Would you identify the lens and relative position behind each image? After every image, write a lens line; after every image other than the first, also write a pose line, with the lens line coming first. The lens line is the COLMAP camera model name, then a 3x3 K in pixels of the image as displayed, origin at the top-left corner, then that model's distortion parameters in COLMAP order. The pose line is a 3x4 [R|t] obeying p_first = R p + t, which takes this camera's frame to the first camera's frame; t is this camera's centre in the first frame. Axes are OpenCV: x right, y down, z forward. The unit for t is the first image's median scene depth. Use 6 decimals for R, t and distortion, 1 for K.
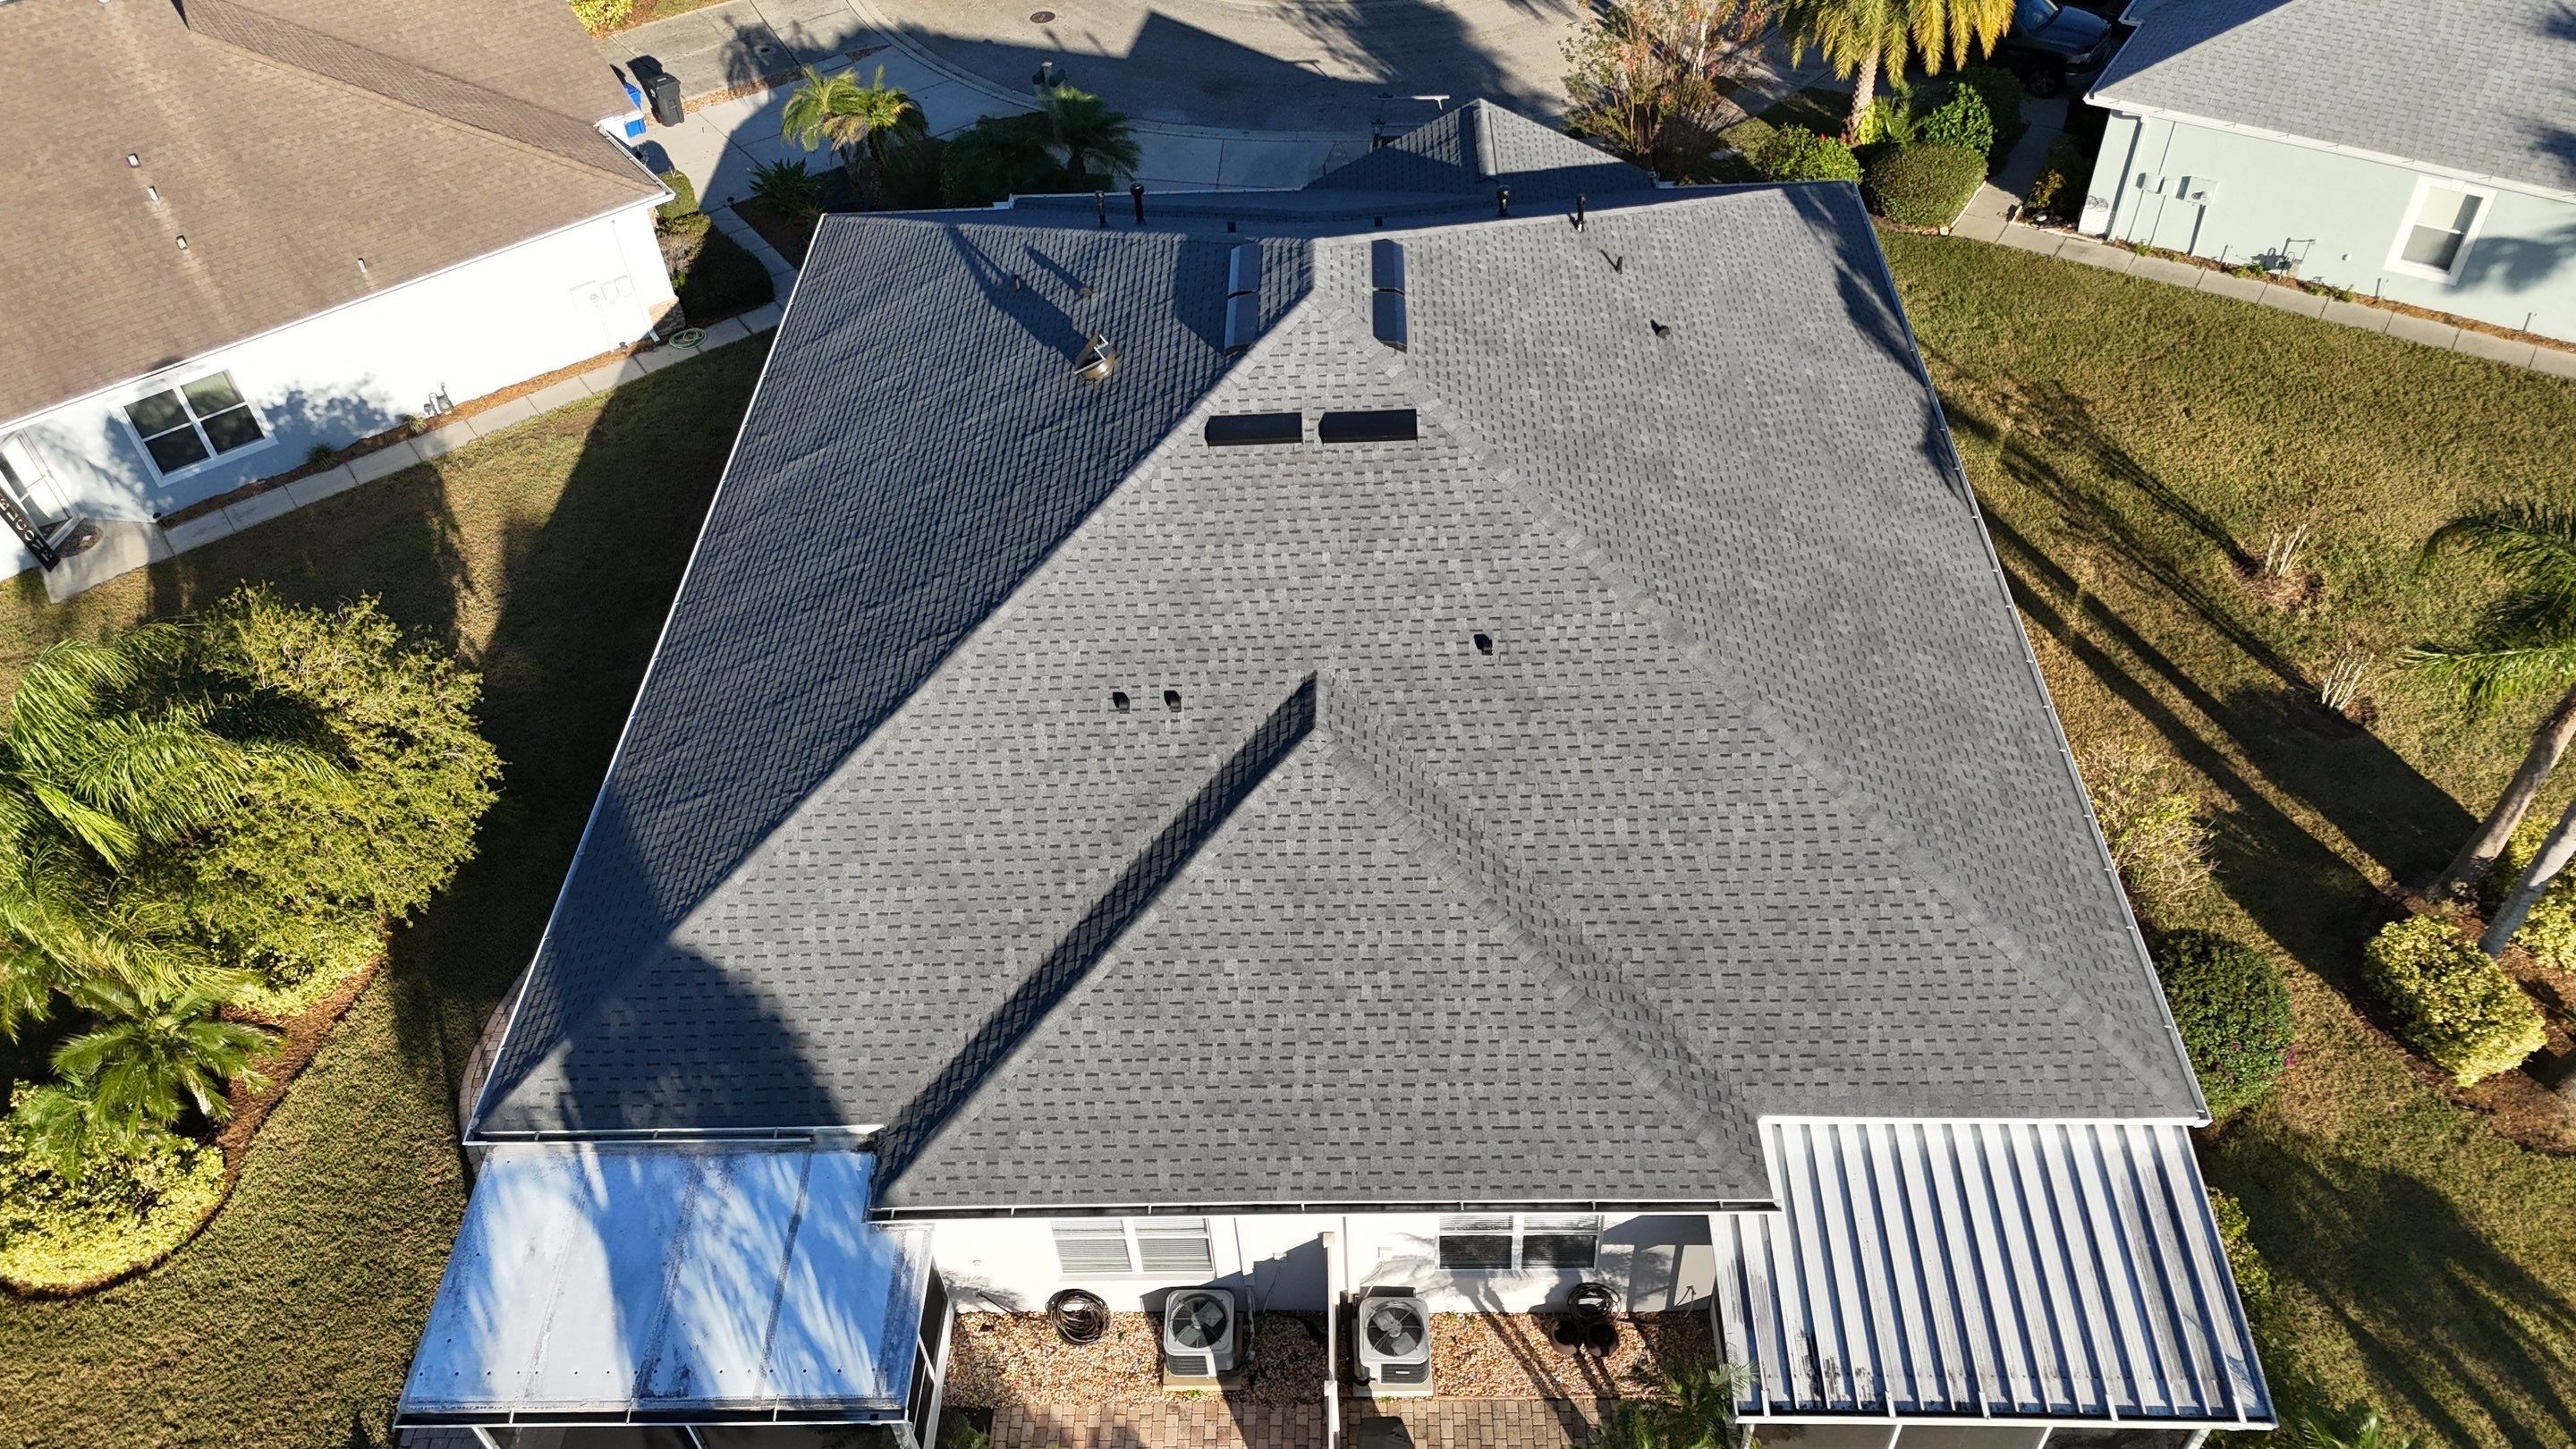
lens RADIAL K [[1889.0, 0, 1292.5], [0, 1889.0, 713.1], [0, 0, 1]] dist [0.073106, -0.062070]
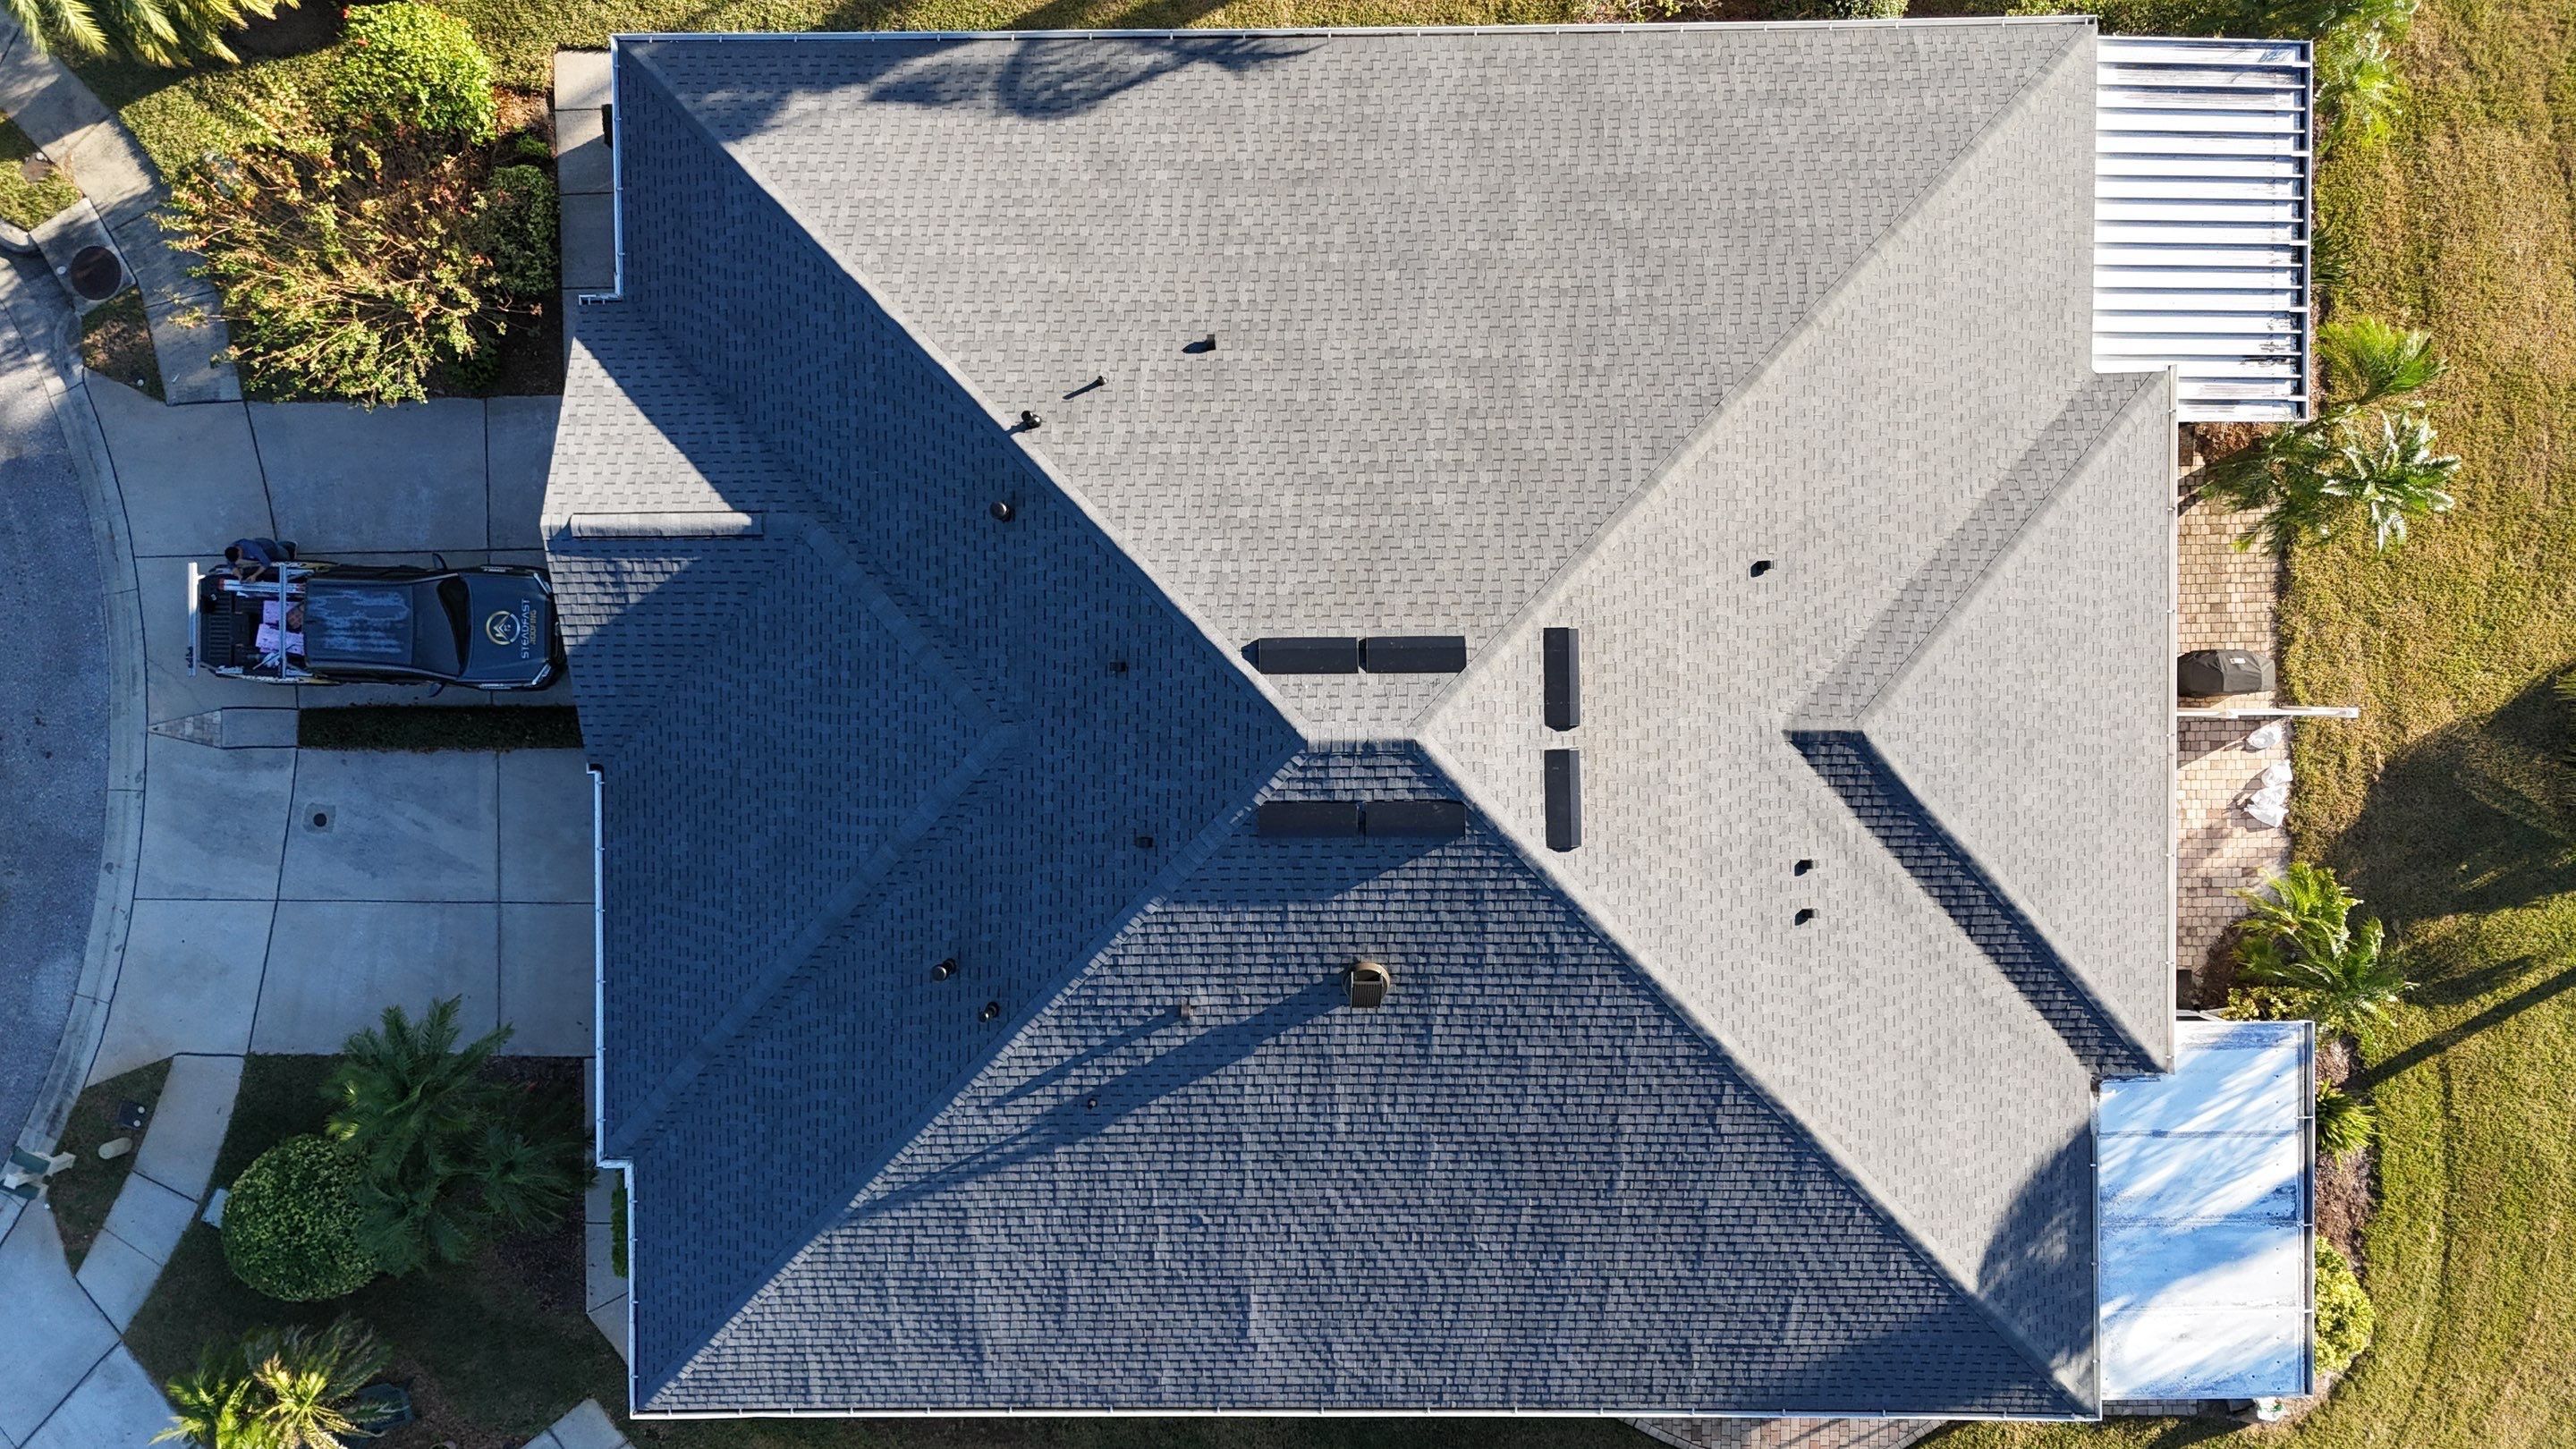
lens RADIAL K [[1889.0, 0, 1293.5], [0, 1889.0, 718.0], [0, 0, 1]] dist [0.073106, -0.062070]
pose [[-0.025837, -0.999385, 0.023701, 0.001512], [0.711144, -0.001712, 0.703044, -0.941214], [-0.702571, 0.035020, 0.710751, 0.439815]]
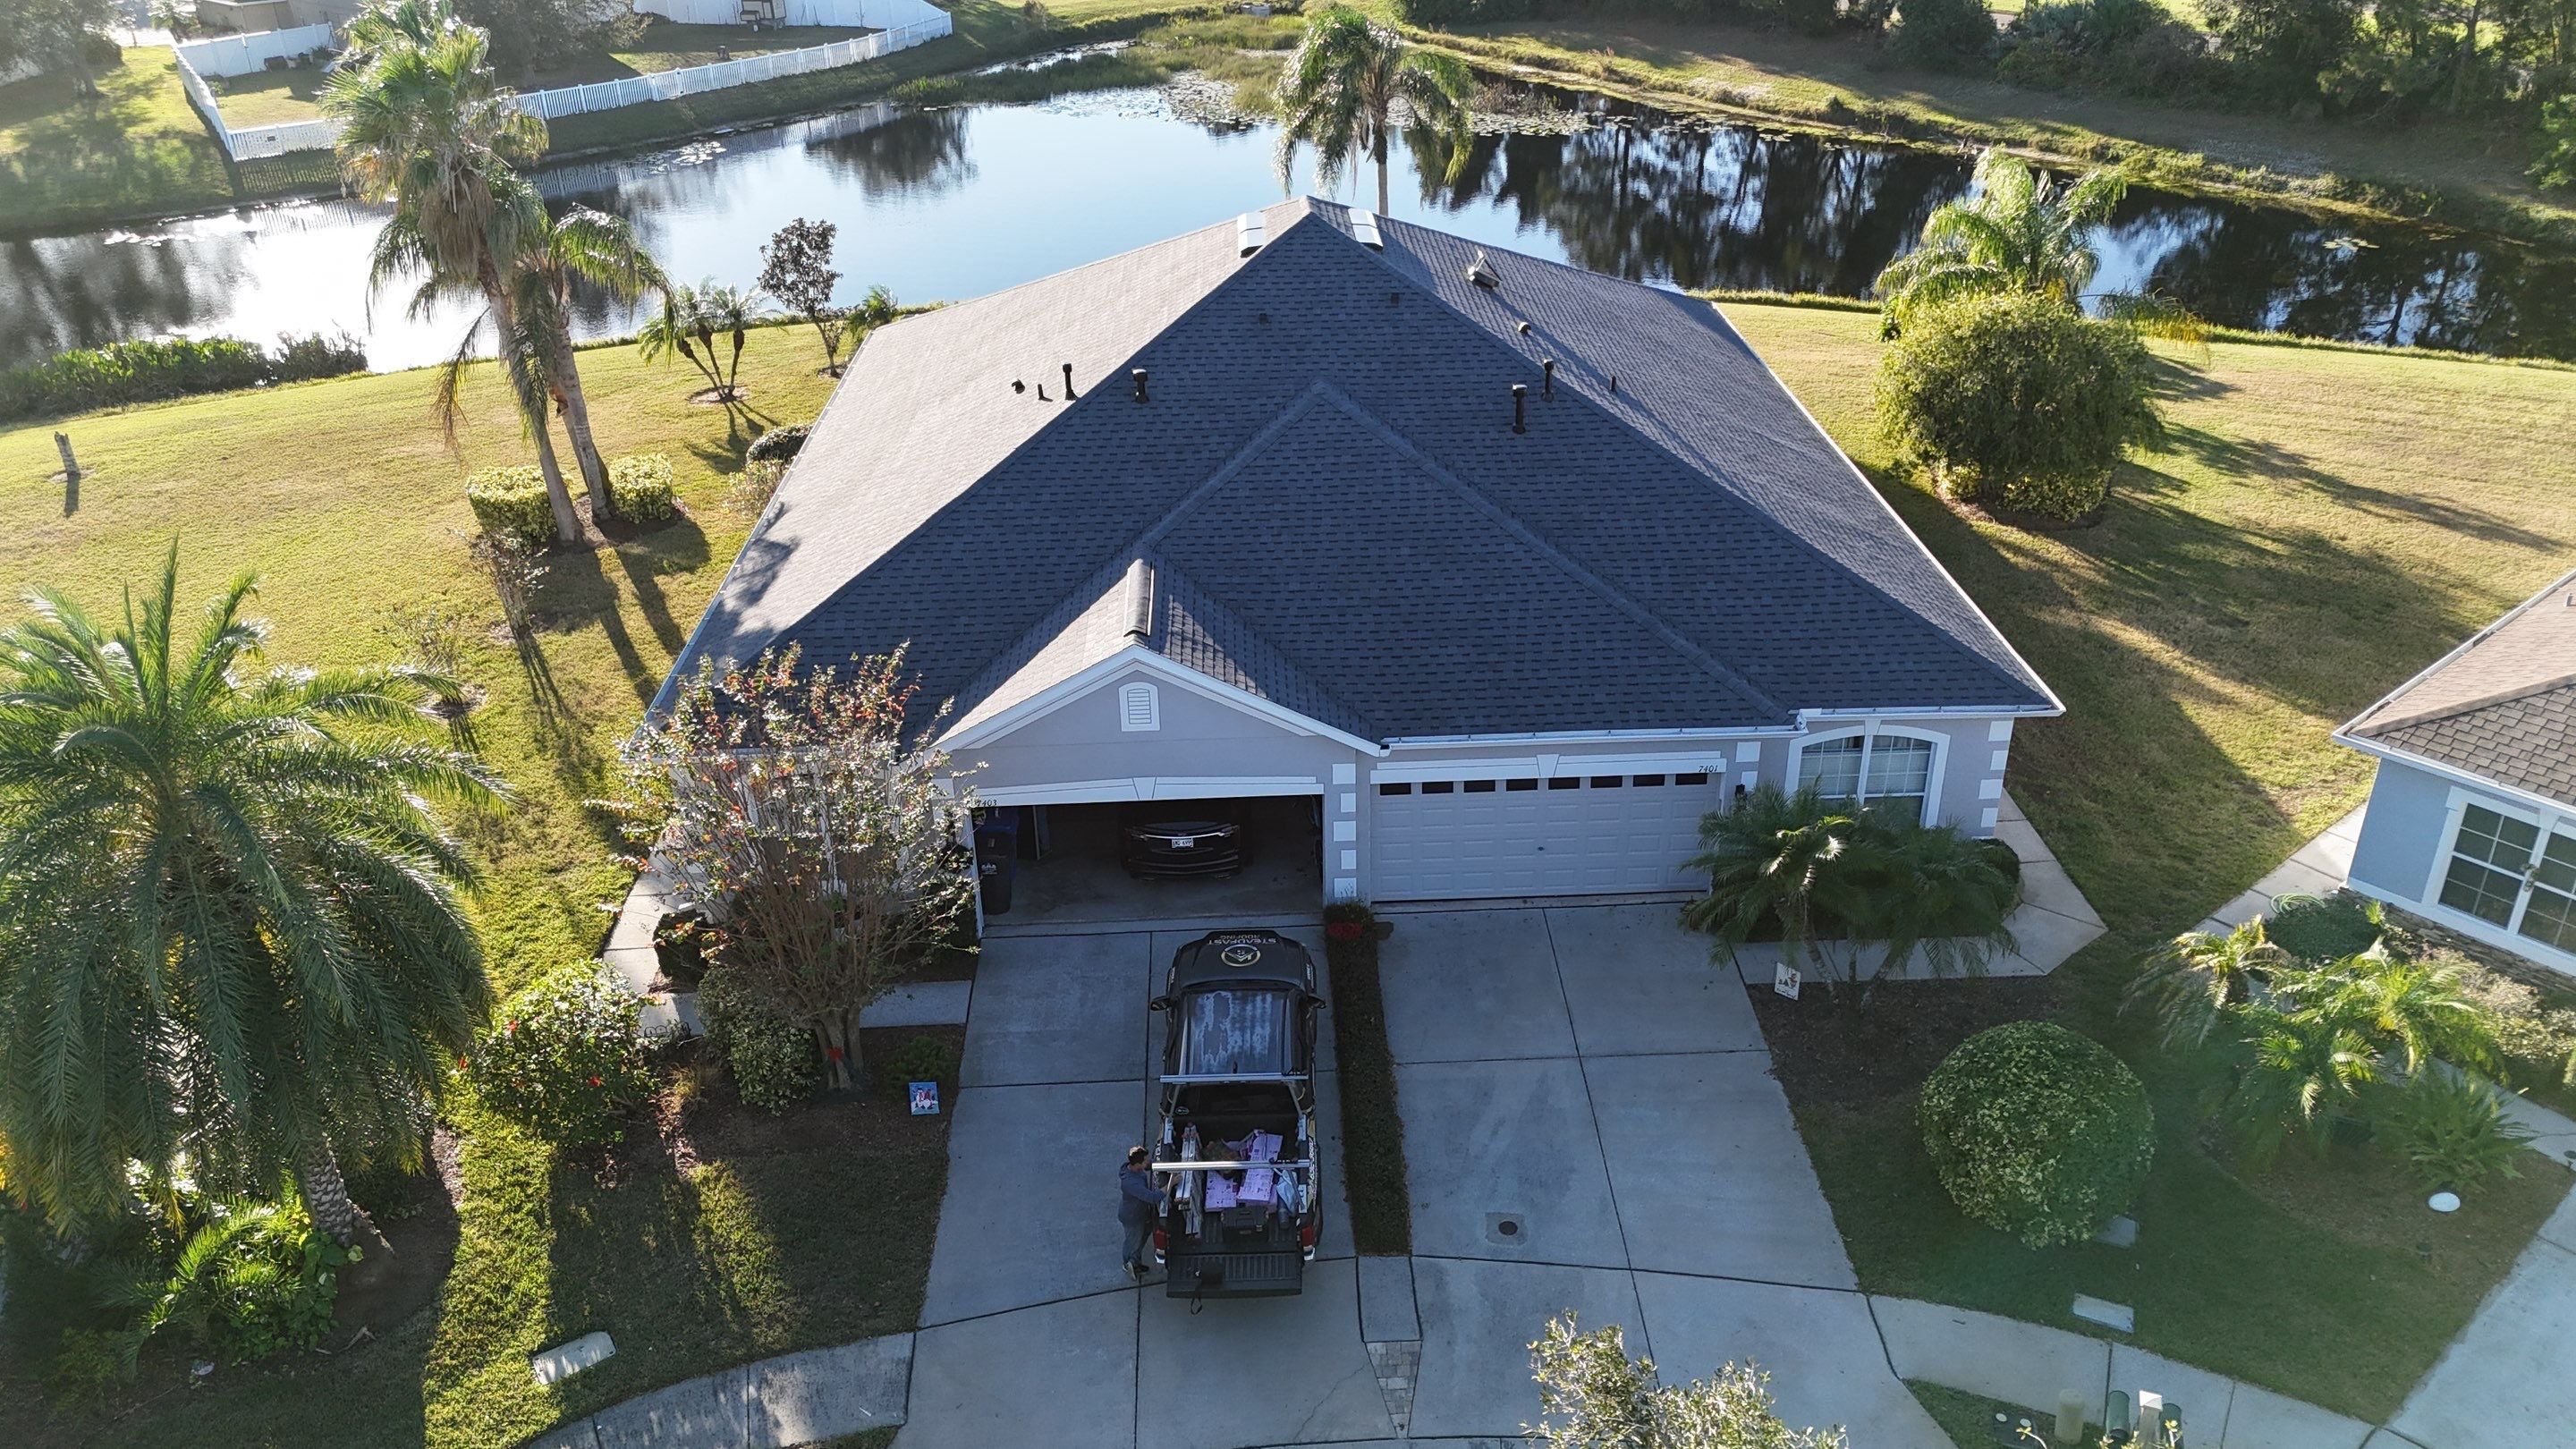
lens RADIAL K [[1889.0, 0, 1284.9], [0, 1889.0, 713.8], [0, 0, 1]] dist [0.073106, -0.062070]
pose [[-0.996220, 0.085675, -0.014309, 0.081386], [0.013064, 0.310648, 0.950435, -1.468699], [0.085874, 0.946656, -0.310593, 1.871900]]
